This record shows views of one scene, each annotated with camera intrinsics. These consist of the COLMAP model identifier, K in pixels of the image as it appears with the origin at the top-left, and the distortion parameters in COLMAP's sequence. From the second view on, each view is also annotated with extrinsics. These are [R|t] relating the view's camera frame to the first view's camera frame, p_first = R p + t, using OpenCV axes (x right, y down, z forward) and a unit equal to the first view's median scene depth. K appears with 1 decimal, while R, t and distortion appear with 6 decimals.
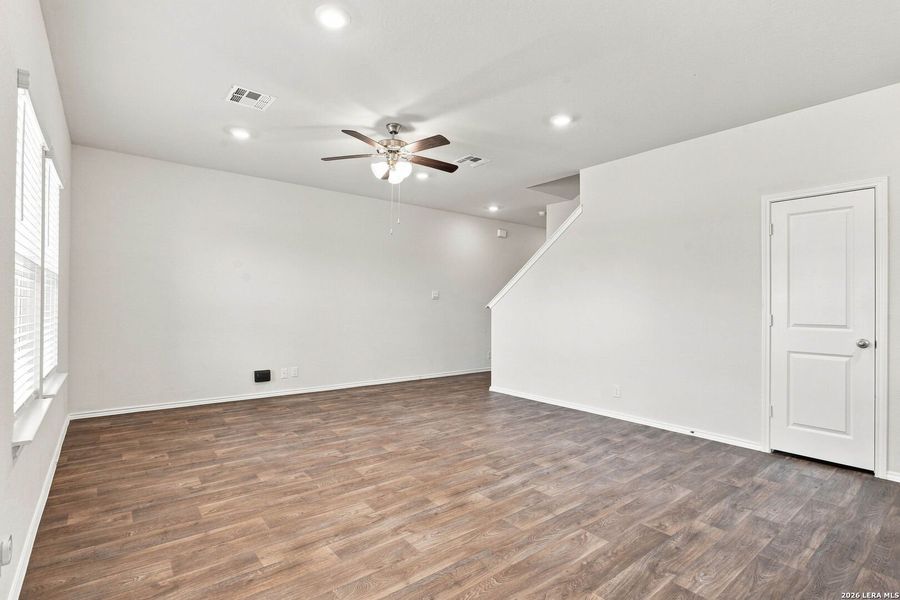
lens RADIAL K [[436.6, 0, 446.7], [0, 436.6, 305.1], [0, 0, 1]] dist [-0.004638, -0.000553]
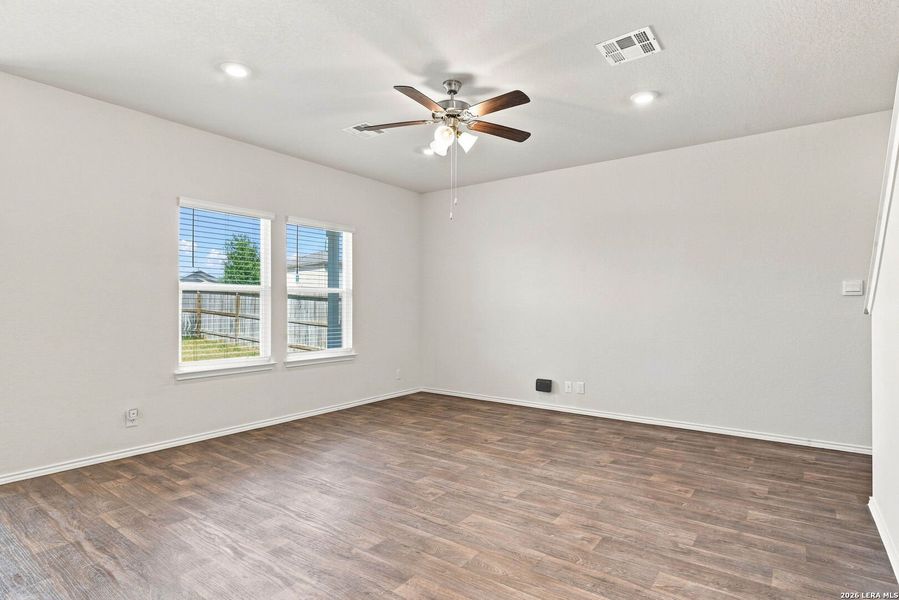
lens RADIAL K [[475.8, 0, 432.6], [0, 475.8, 299.4], [0, 0, 1]] dist [-0.008061, -0.001270]
pose [[0.233834, -0.027303, -0.971893, 0.723905], [0.001743, 0.999616, -0.027663, 0.012600], [0.972275, 0.004774, 0.233792, 0.776160]]
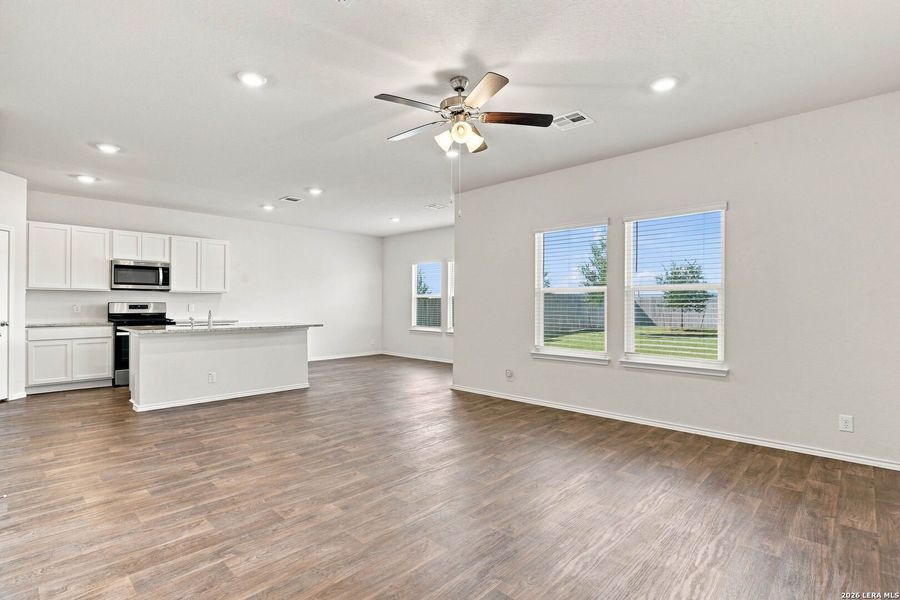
lens RADIAL K [[424.5, 0, 435.3], [0, 424.5, 300.6], [0, 0, 1]] dist [-0.000941, -0.000022]
pose [[-0.993754, -0.014830, -0.110605, 0.001172], [-0.013631, 0.999840, -0.011589, 0.002268], [0.110759, -0.010009, -0.993797, 1.793458]]
